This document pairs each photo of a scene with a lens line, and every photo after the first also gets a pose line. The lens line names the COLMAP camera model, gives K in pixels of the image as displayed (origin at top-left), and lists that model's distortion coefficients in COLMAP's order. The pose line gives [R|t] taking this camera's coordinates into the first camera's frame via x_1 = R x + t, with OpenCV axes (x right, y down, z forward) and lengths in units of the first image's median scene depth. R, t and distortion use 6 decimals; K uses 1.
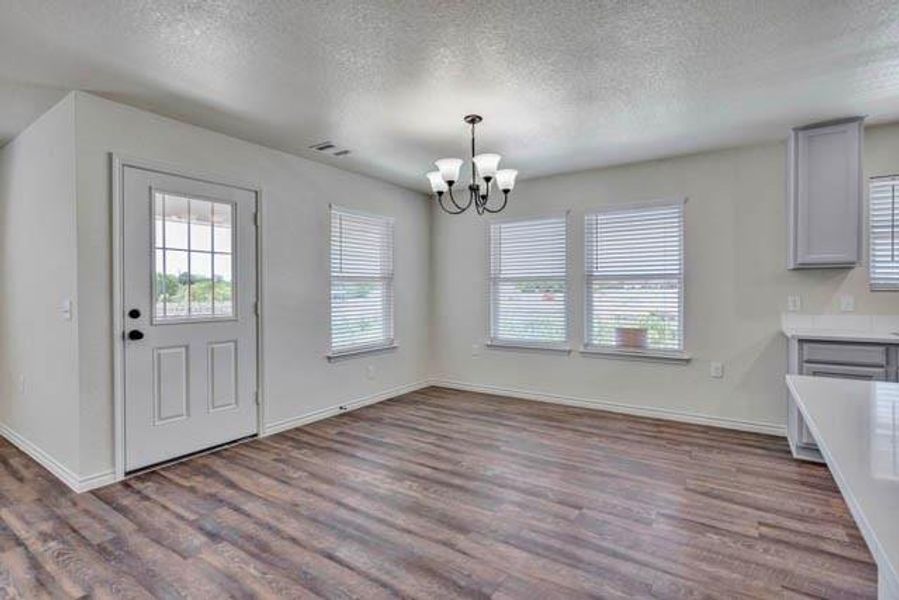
lens RADIAL K [[418.7, 0, 451.9], [0, 418.7, 291.4], [0, 0, 1]] dist [-0.012787, 0.006038]
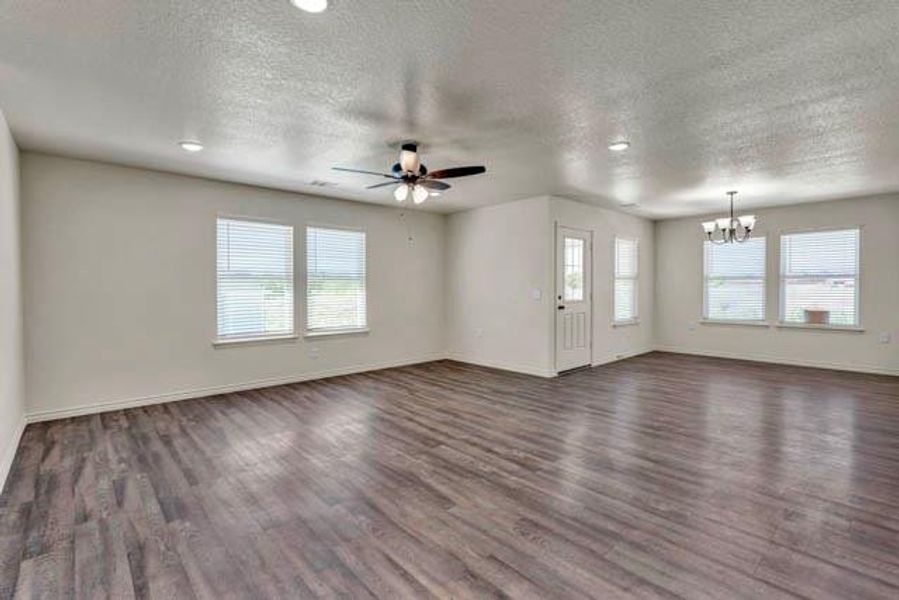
lens RADIAL K [[418.7, 0, 468.9], [0, 418.7, 289.7], [0, 0, 1]] dist [-0.012787, 0.006038]
pose [[0.978624, -0.002389, -0.205642, -0.674587], [0.004139, 0.999959, 0.008082, -0.003557], [0.205614, -0.008761, 0.978594, -0.998339]]
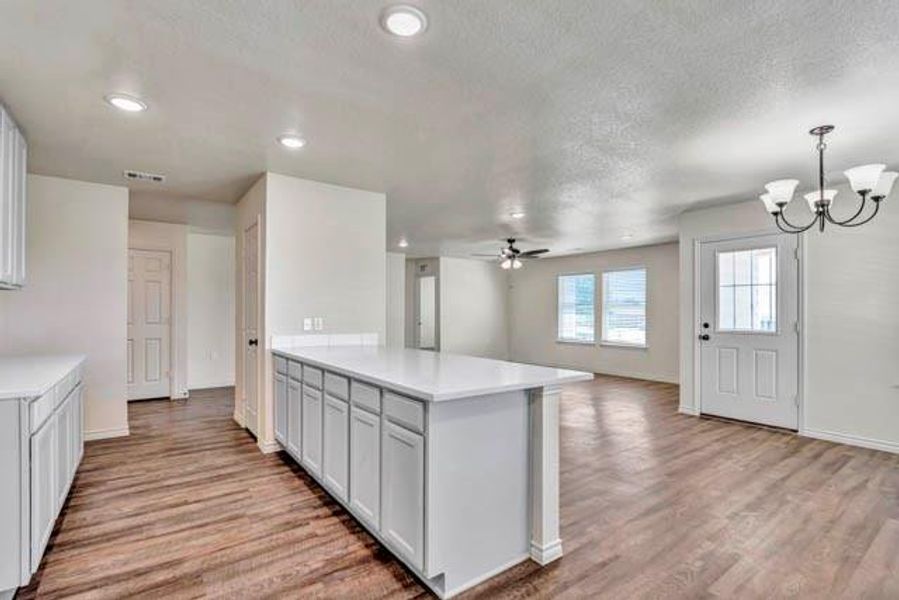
lens RADIAL K [[418.7, 0, 436.7], [0, 418.7, 301.2], [0, 0, 1]] dist [-0.012787, 0.006038]
pose [[-0.357368, -0.025492, -0.933616, 1.122900], [-0.001183, 0.999639, -0.026842, -0.001221], [0.933963, -0.008488, -0.357269, 0.492656]]
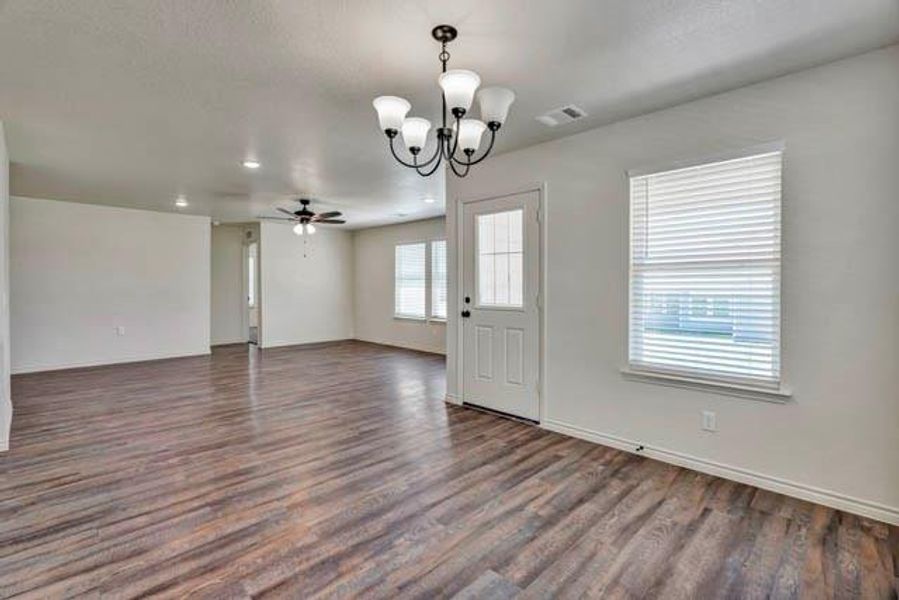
lens RADIAL K [[418.7, 0, 429.1], [0, 418.7, 288.9], [0, 0, 1]] dist [-0.012787, 0.006038]
pose [[-0.212878, 0.008854, -0.977039, 0.658558], [0.000553, 0.999960, 0.008941, -0.001980], [0.977079, 0.001363, -0.212874, 1.024859]]
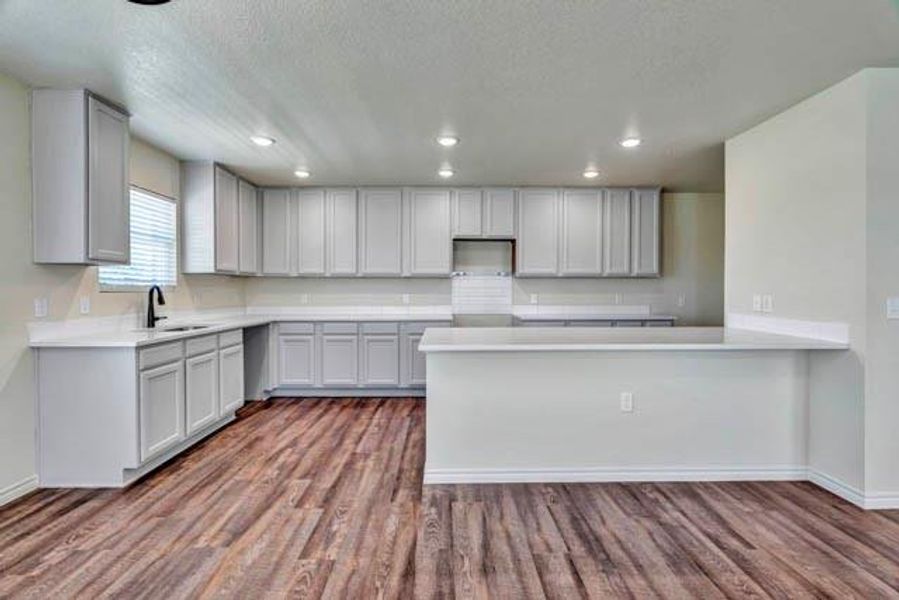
lens RADIAL K [[432.0, 0, 463.7], [0, 432.0, 292.4], [0, 0, 1]] dist [-0.000126, 0.000442]
pose [[-0.583348, -0.004771, 0.812209, -0.273523], [0.004773, 0.999945, 0.009302, -0.003854], [-0.812209, 0.009303, -0.583293, 0.860777]]
